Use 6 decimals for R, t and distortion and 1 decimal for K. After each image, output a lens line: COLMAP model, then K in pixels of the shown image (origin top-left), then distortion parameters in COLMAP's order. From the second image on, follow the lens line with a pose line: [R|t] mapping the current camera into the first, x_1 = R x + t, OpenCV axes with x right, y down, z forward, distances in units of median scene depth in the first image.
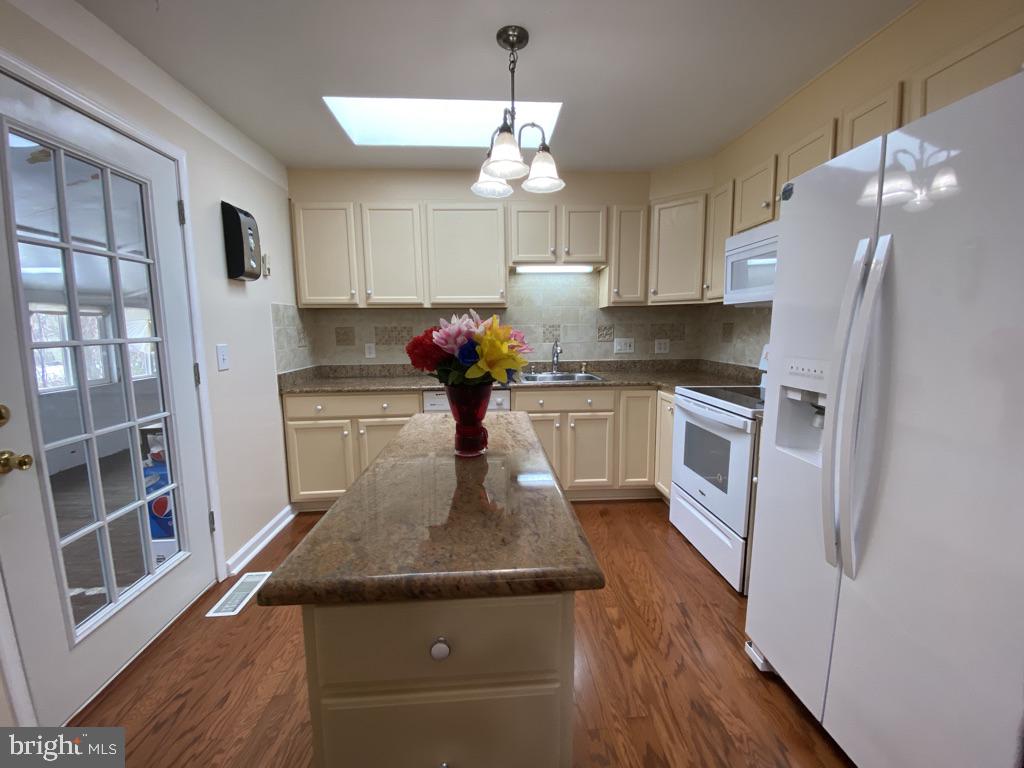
lens RADIAL K [[408.6, 0, 517.8], [0, 408.6, 377.5], [0, 0, 1]] dist [0.018564, -0.018945]
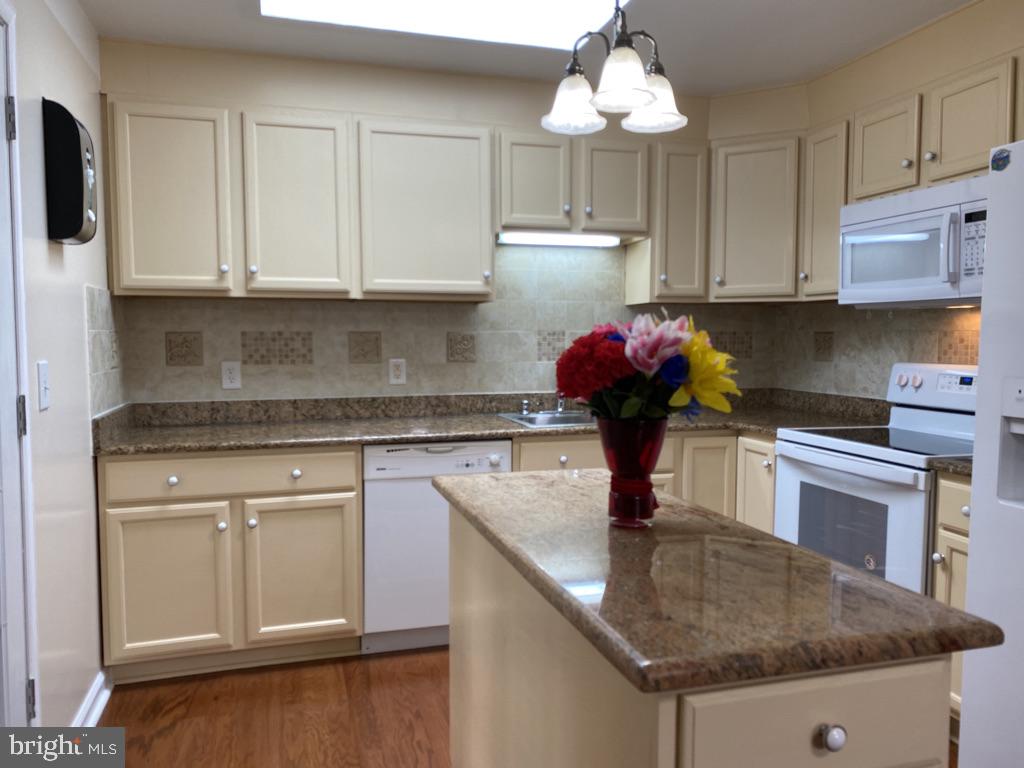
lens RADIAL K [[766.1, 0, 512.0], [0, 766.1, 384.0], [0, 0, 1]] dist [0.011155, 0.006631]
pose [[0.976098, -0.004033, 0.217295, -0.256048], [0.017092, 0.998156, -0.058253, 0.013665], [-0.216659, 0.060574, 0.974366, -0.080642]]
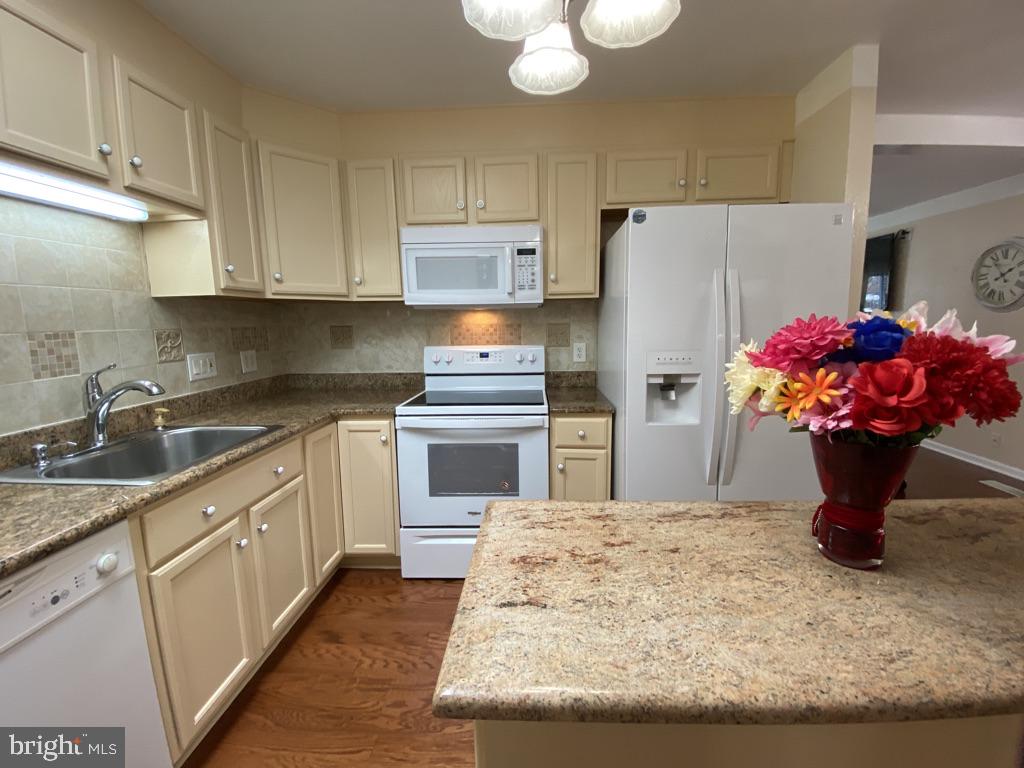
lens RADIAL K [[408.6, 0, 517.8], [0, 408.6, 377.5], [0, 0, 1]] dist [0.018564, -0.018945]
pose [[0.109658, -0.128549, 0.985622, -0.310900], [0.135652, 0.984259, 0.113279, -0.081616], [-0.984669, 0.121280, 0.125370, 0.605001]]
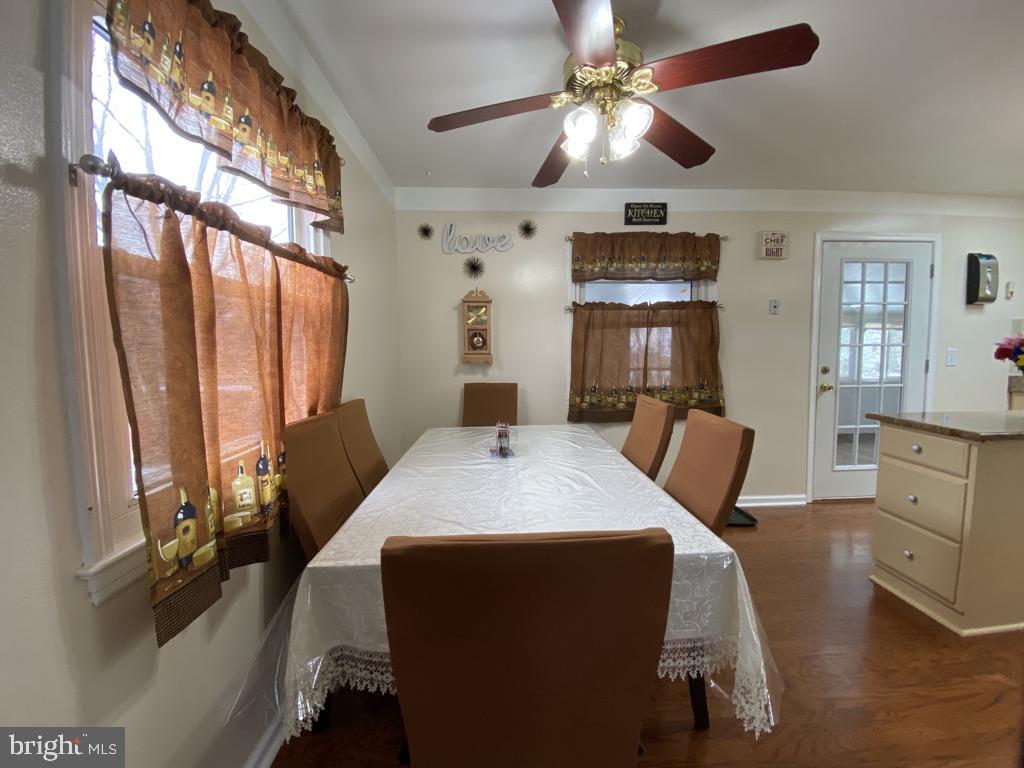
lens RADIAL K [[408.6, 0, 517.8], [0, 408.6, 377.5], [0, 0, 1]] dist [0.018564, -0.018945]
pose [[-0.029526, 0.083663, -0.996057, 0.633566], [-0.112993, 0.989824, 0.086489, 0.057090], [0.993157, 0.115101, -0.019772, -0.418266]]
